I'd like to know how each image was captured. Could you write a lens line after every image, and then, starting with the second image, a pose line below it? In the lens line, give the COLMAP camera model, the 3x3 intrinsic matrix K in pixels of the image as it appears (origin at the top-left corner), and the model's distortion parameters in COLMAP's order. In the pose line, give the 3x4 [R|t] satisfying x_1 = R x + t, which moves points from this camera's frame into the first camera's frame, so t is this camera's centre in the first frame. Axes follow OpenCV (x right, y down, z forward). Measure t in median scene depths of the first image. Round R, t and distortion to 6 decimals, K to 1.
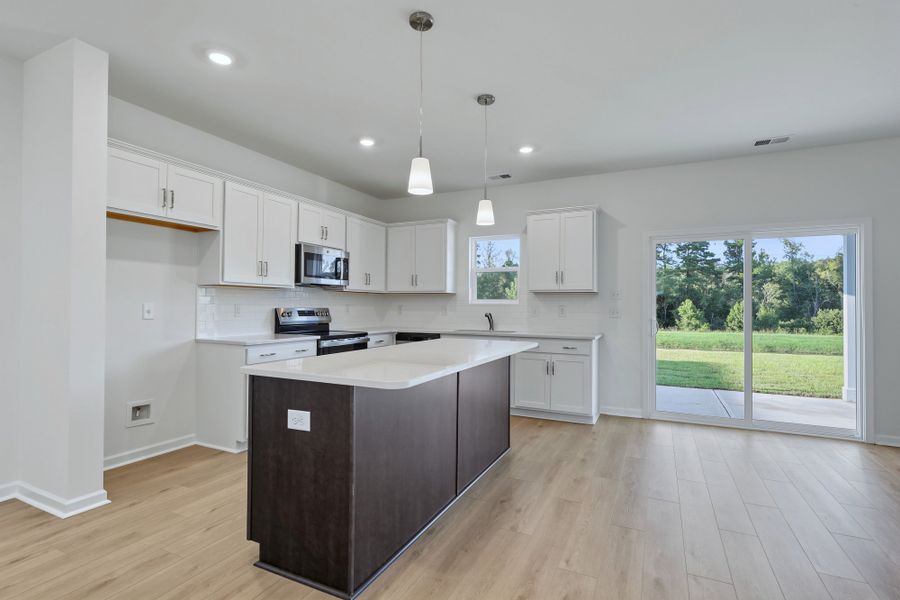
lens RADIAL K [[436.5, 0, 450.0], [0, 436.5, 300.0], [0, 0, 1]] dist [0.002886, 0.000394]
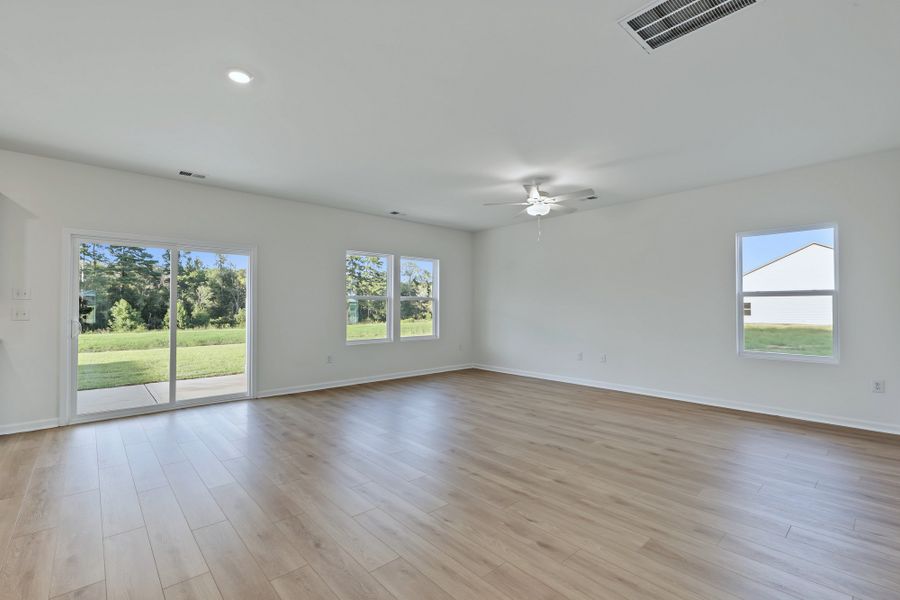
lens RADIAL K [[401.6, 0, 450.0], [0, 401.6, 300.0], [0, 0, 1]] dist [-0.000426, 0.000127]
pose [[0.379433, 0.009254, 0.925173, -0.006809], [-0.007971, 0.999946, -0.006733, -0.000240], [-0.925185, -0.004820, 0.379487, -0.017438]]
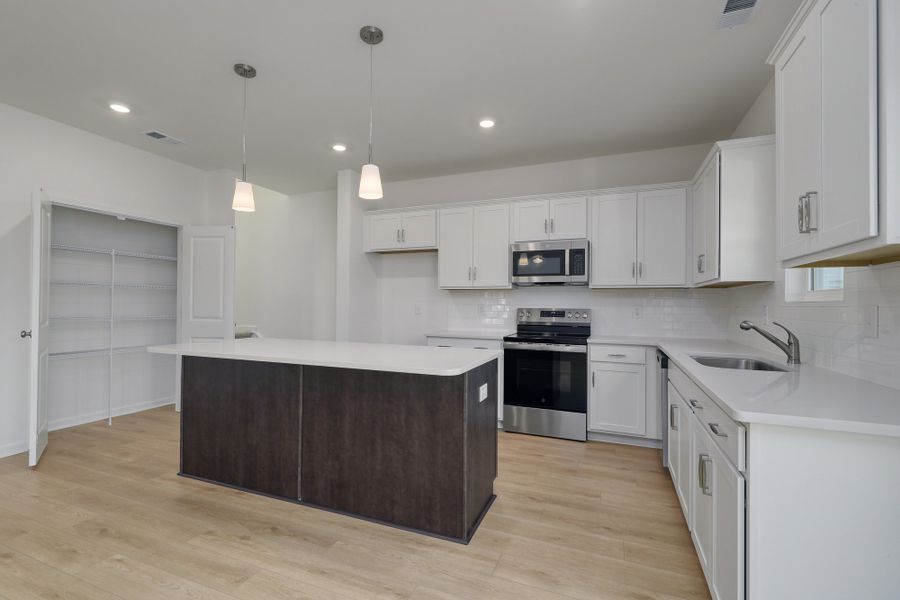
lens RADIAL K [[401.6, 0, 450.0], [0, 401.6, 300.0], [0, 0, 1]] dist [-0.000426, 0.000127]
pose [[0.067791, -0.013853, -0.997603, 0.089111], [0.005470, 0.999894, -0.013513, 0.001787], [0.997685, -0.004541, 0.067860, 0.121923]]
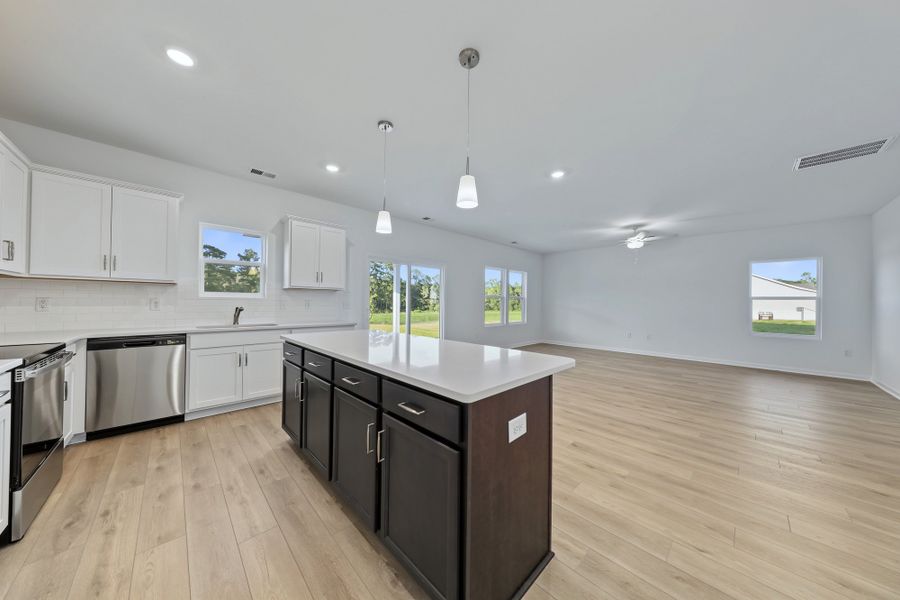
lens RADIAL K [[287.2, 0, 450.0], [0, 287.2, 300.0], [0, 0, 1]] dist [0.000456, 0.000030]
pose [[0.342019, 0.004416, 0.939683, -0.065509], [-0.021504, 0.999764, 0.003128, 0.000331], [-0.939447, -0.021277, 0.342033, 0.062644]]
